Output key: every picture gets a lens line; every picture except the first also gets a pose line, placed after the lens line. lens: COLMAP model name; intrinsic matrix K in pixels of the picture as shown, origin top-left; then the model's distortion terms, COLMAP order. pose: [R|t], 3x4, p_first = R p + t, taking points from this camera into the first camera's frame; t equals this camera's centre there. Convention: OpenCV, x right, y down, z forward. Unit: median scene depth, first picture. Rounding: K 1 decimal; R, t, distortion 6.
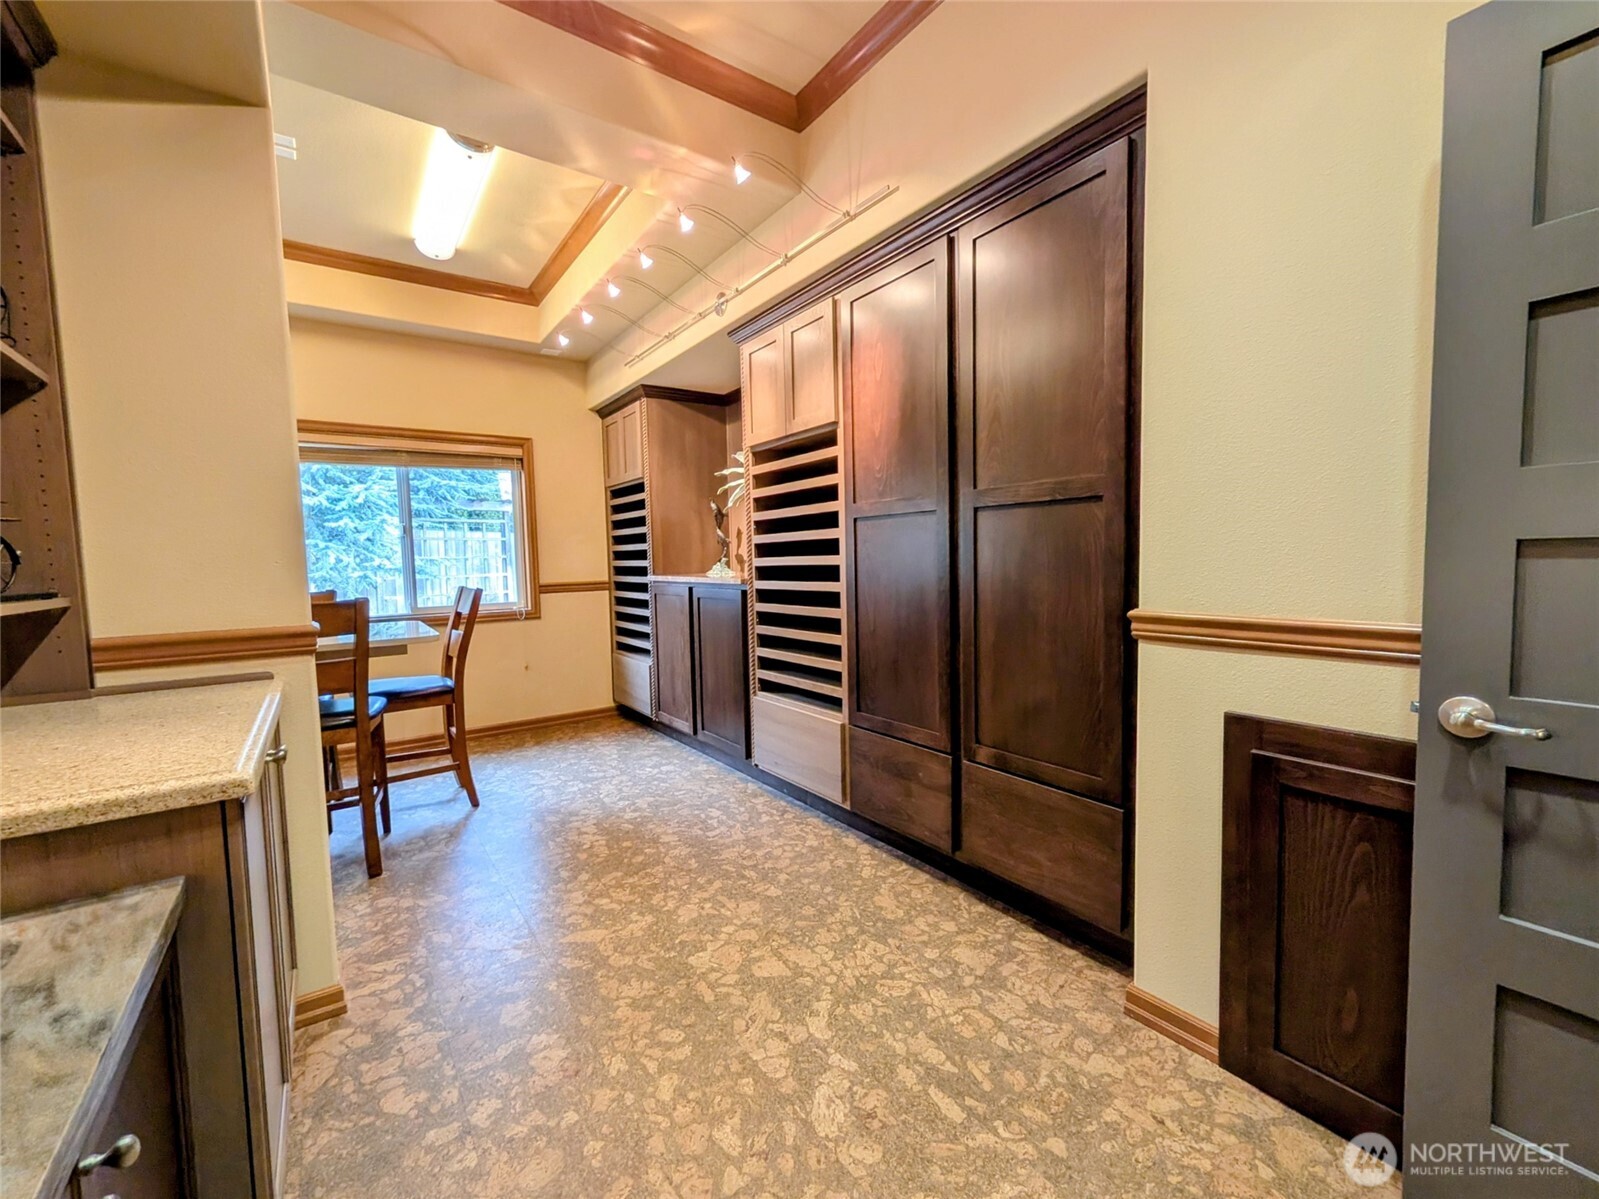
lens RADIAL K [[642.3, 0, 783.3], [0, 642.3, 599.2], [0, 0, 1]] dist [0.003641, 0.000145]
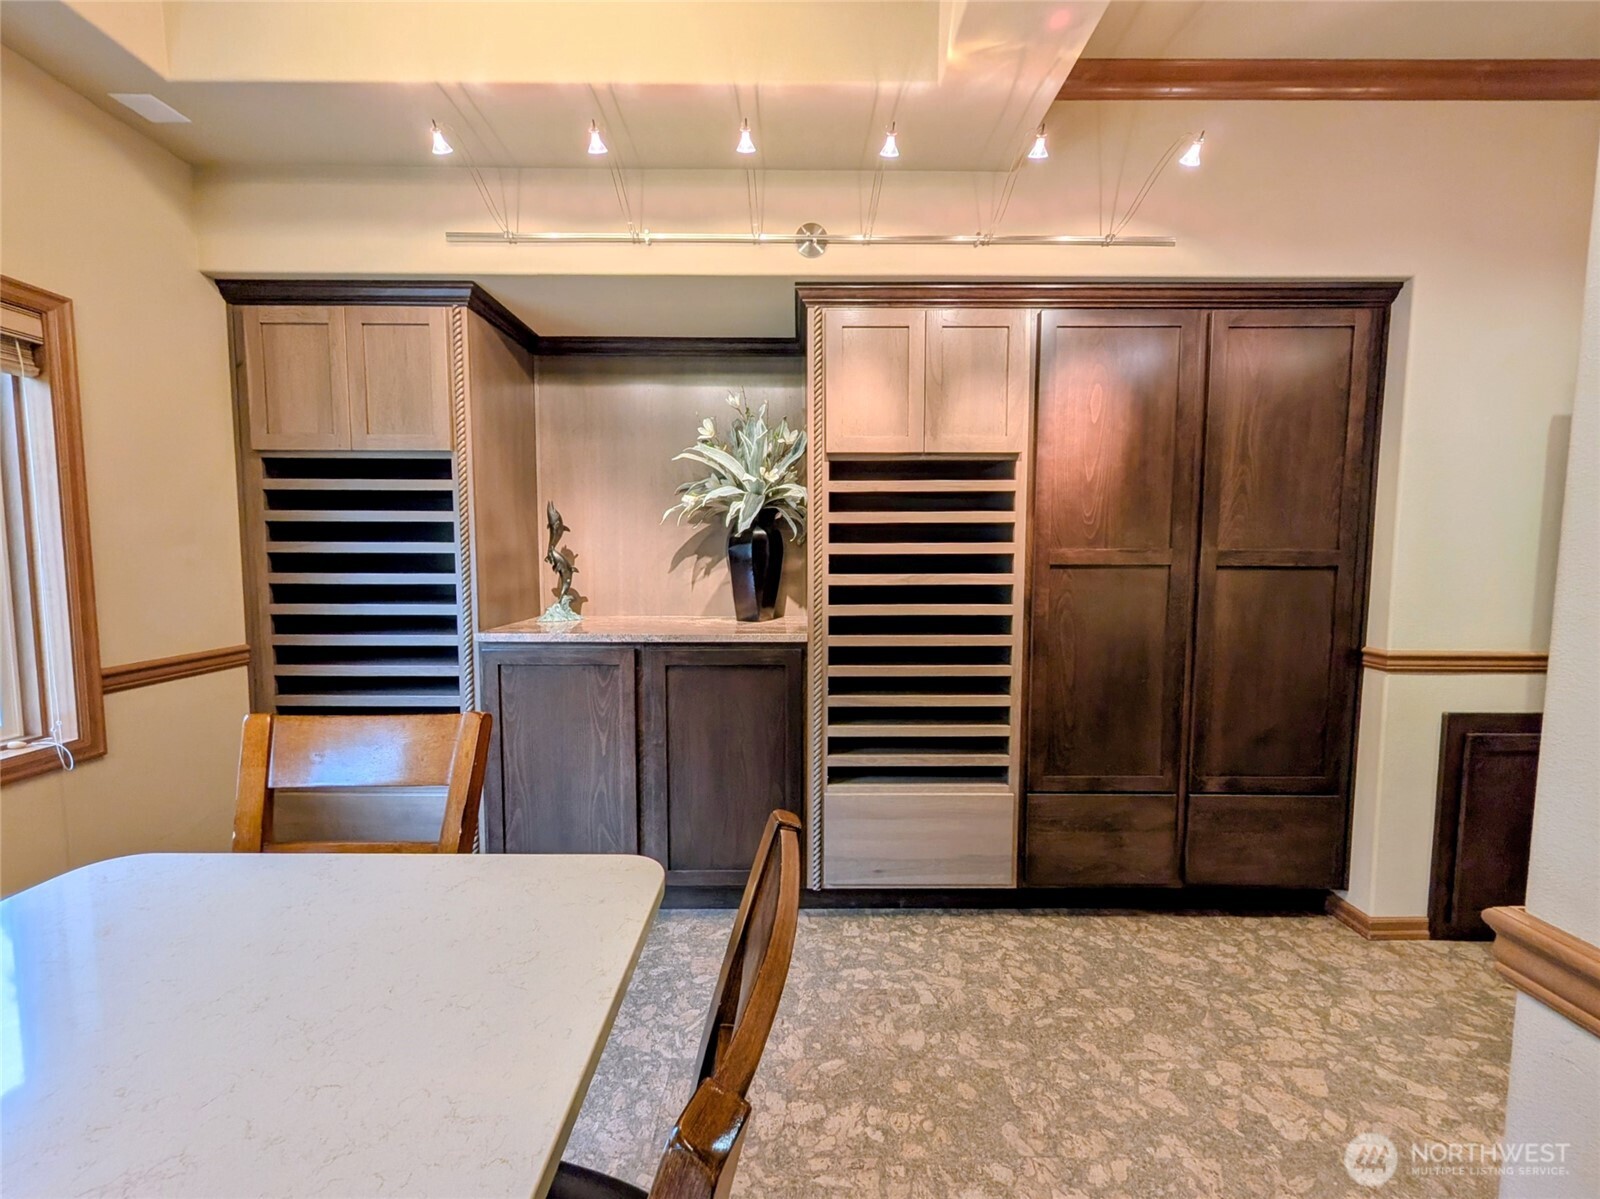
lens RADIAL K [[642.7, 0, 828.3], [0, 642.7, 602.8], [0, 0, 1]] dist [0.003641, 0.000145]
pose [[0.579208, -0.034895, 0.814432, -0.832158], [0.040138, 0.999092, 0.014262, -0.100298], [-0.814191, 0.024429, 0.580083, 0.745322]]
